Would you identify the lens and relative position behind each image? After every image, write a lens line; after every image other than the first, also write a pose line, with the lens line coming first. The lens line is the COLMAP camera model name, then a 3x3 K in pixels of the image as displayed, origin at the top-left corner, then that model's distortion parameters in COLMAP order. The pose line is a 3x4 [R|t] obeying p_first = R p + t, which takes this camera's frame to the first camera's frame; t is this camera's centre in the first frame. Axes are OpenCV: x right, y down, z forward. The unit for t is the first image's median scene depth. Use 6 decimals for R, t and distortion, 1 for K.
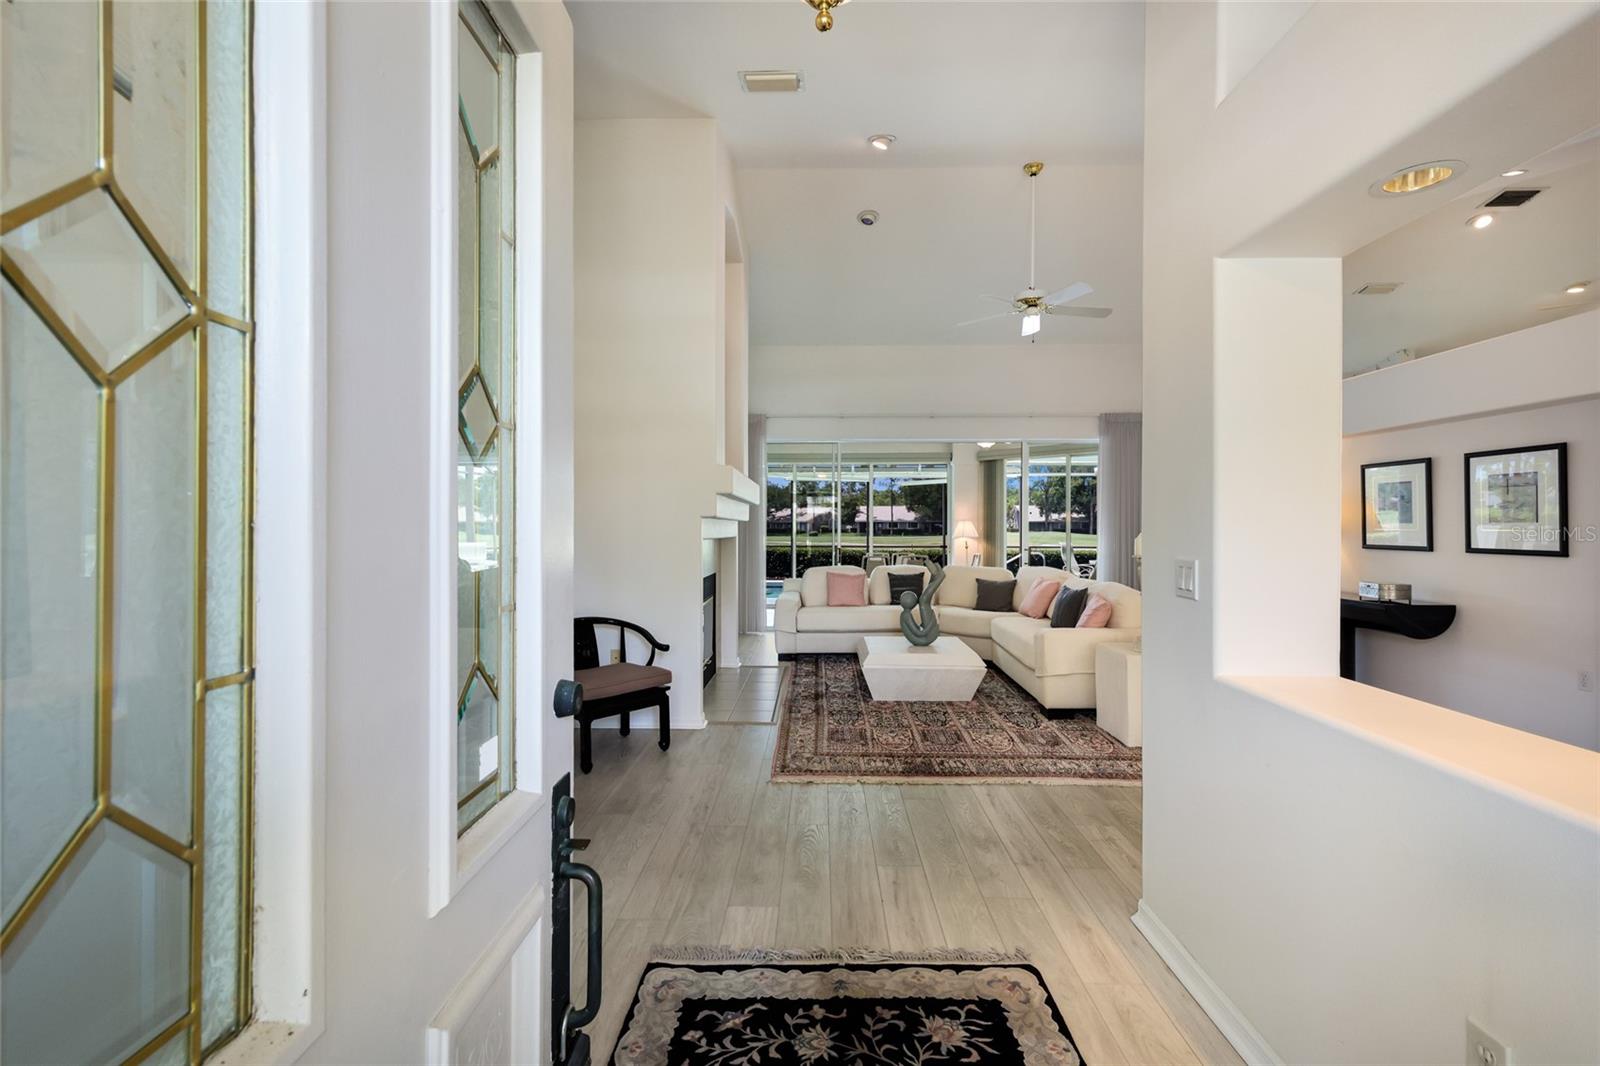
lens RADIAL K [[686.8, 0, 795.2], [0, 686.8, 525.4], [0, 0, 1]] dist [0.002983, 0.000469]
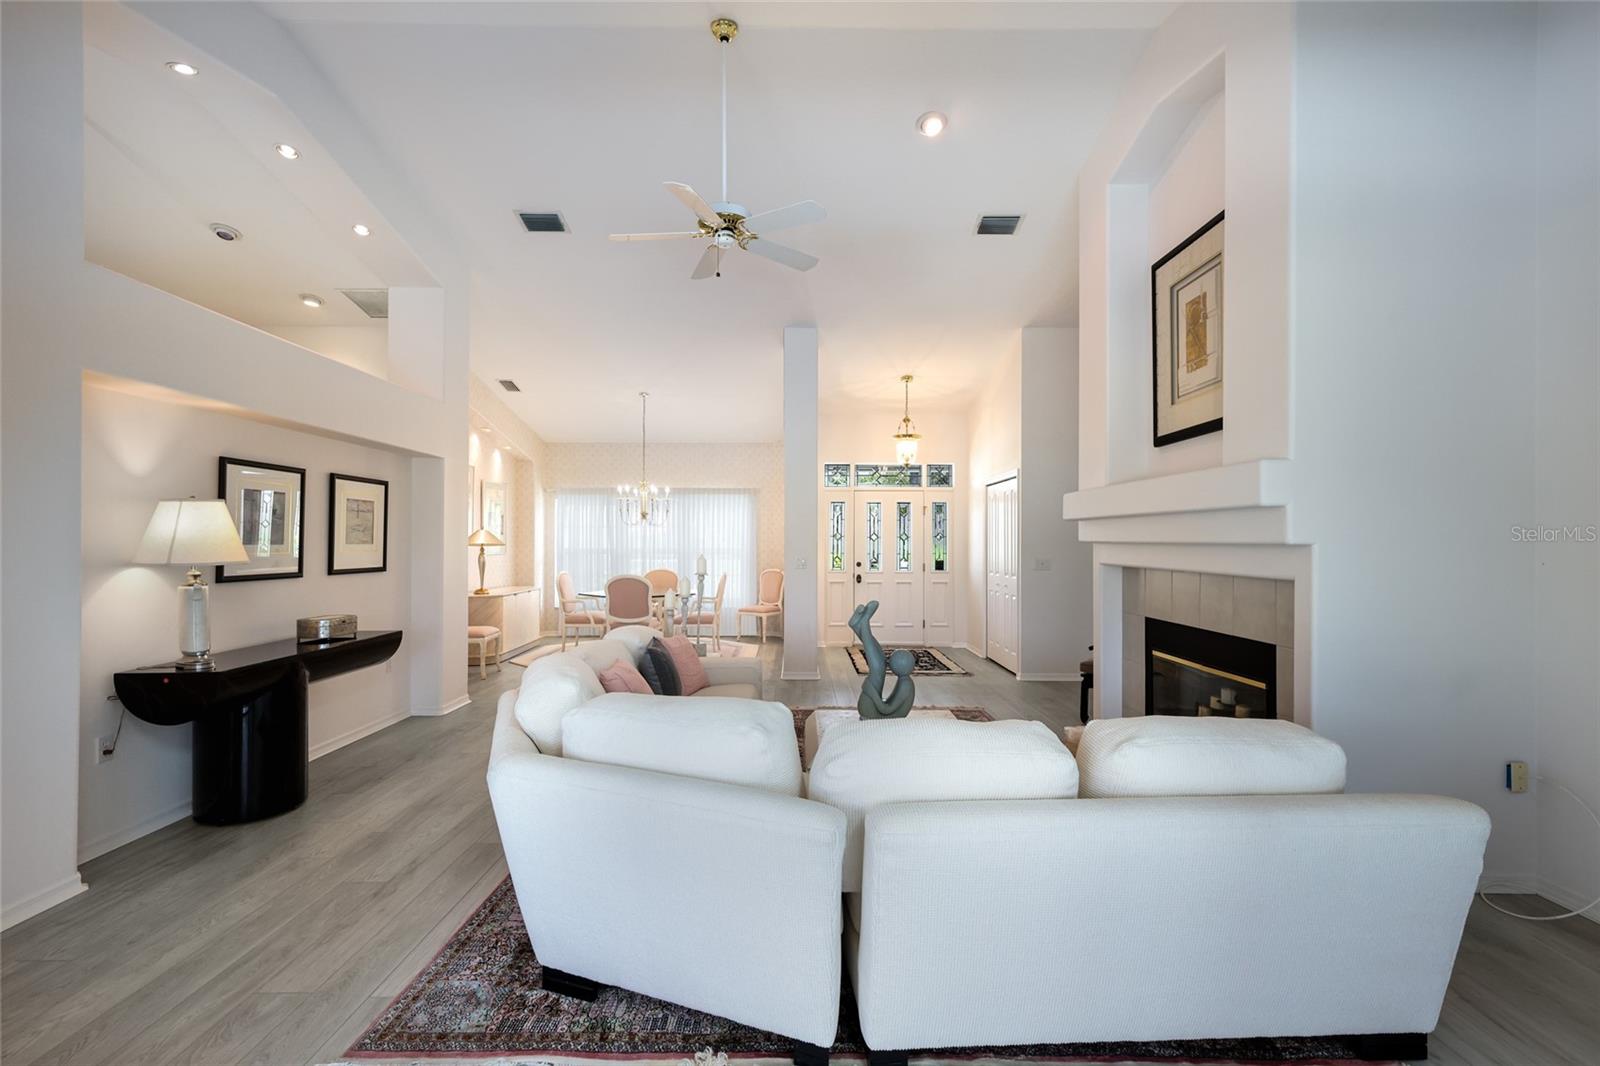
lens RADIAL K [[700.8, 0, 804.0], [0, 700.8, 540.2], [0, 0, 1]] dist [0.000258, 0.000117]
pose [[-0.998716, -0.005666, -0.050350, 0.361686], [-0.005574, 0.999983, -0.001961, -0.011473], [0.050361, -0.001678, -0.998730, 2.025653]]
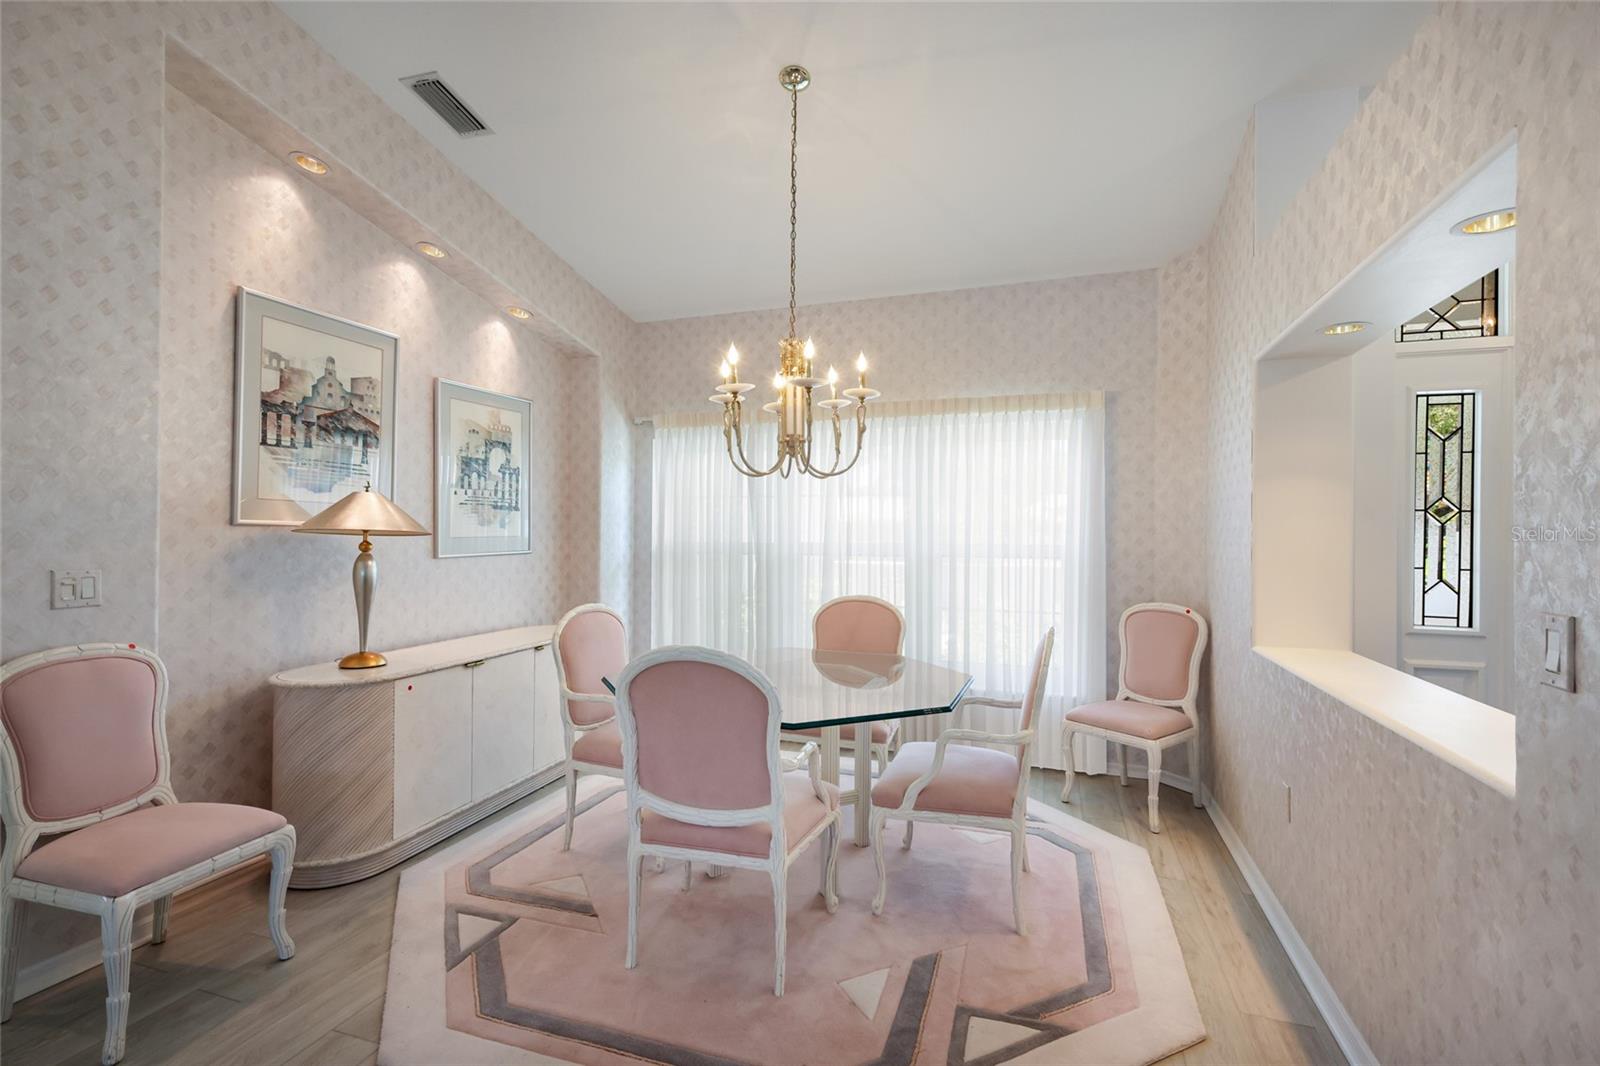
lens RADIAL K [[723.8, 0, 800.0], [0, 723.8, 533.0], [0, 0, 1]] dist [0.002987, 0.000063]
pose [[-0.955364, -0.009516, 0.295279, 0.499094], [-0.009144, 0.999955, 0.002641, -0.004220], [-0.295291, -0.000177, -0.955407, 0.742434]]
